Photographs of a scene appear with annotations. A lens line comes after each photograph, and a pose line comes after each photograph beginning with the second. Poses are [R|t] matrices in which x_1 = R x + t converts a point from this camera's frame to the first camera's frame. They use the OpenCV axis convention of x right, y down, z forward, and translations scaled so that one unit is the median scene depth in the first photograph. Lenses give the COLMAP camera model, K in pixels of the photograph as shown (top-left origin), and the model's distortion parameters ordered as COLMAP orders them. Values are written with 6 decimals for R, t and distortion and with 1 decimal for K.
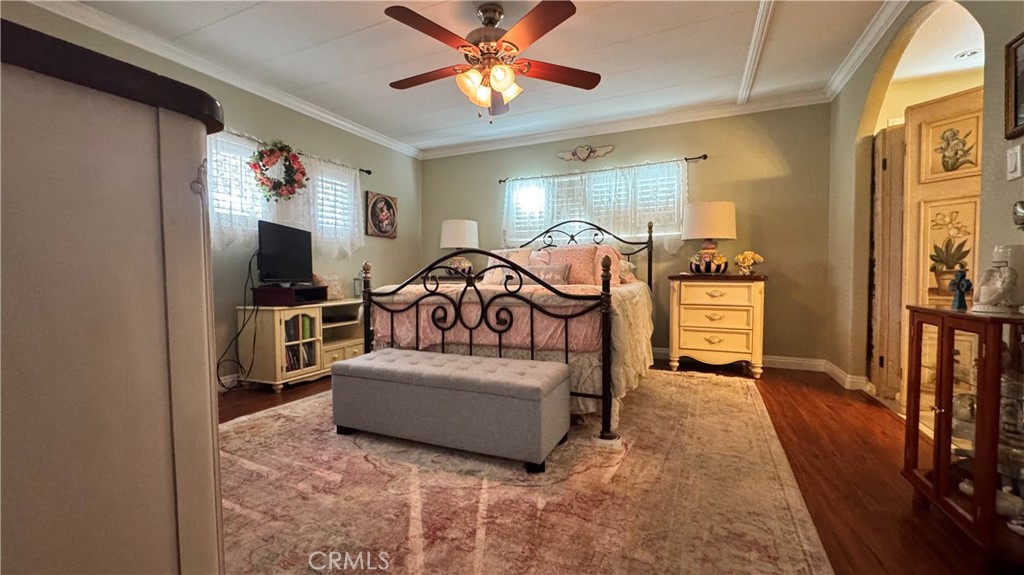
lens RADIAL K [[413.7, 0, 514.6], [0, 413.7, 287.5], [0, 0, 1]] dist [-0.004166, 0.000333]
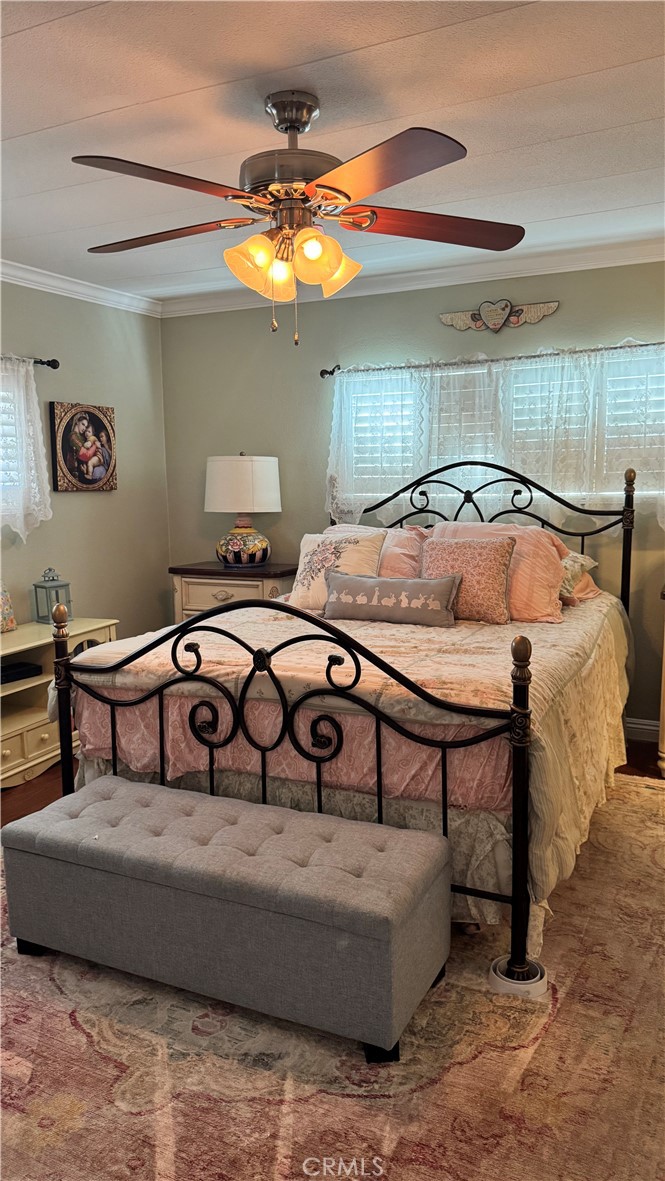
lens RADIAL K [[848.0, 0, 335.8], [0, 848.0, 585.3], [0, 0, 1]] dist [0.050532, -0.046292]
pose [[0.999485, -0.004271, -0.031794, 0.021696], [0.007869, 0.993459, 0.113922, -0.234293], [0.031099, -0.114114, 0.992981, -0.042774]]
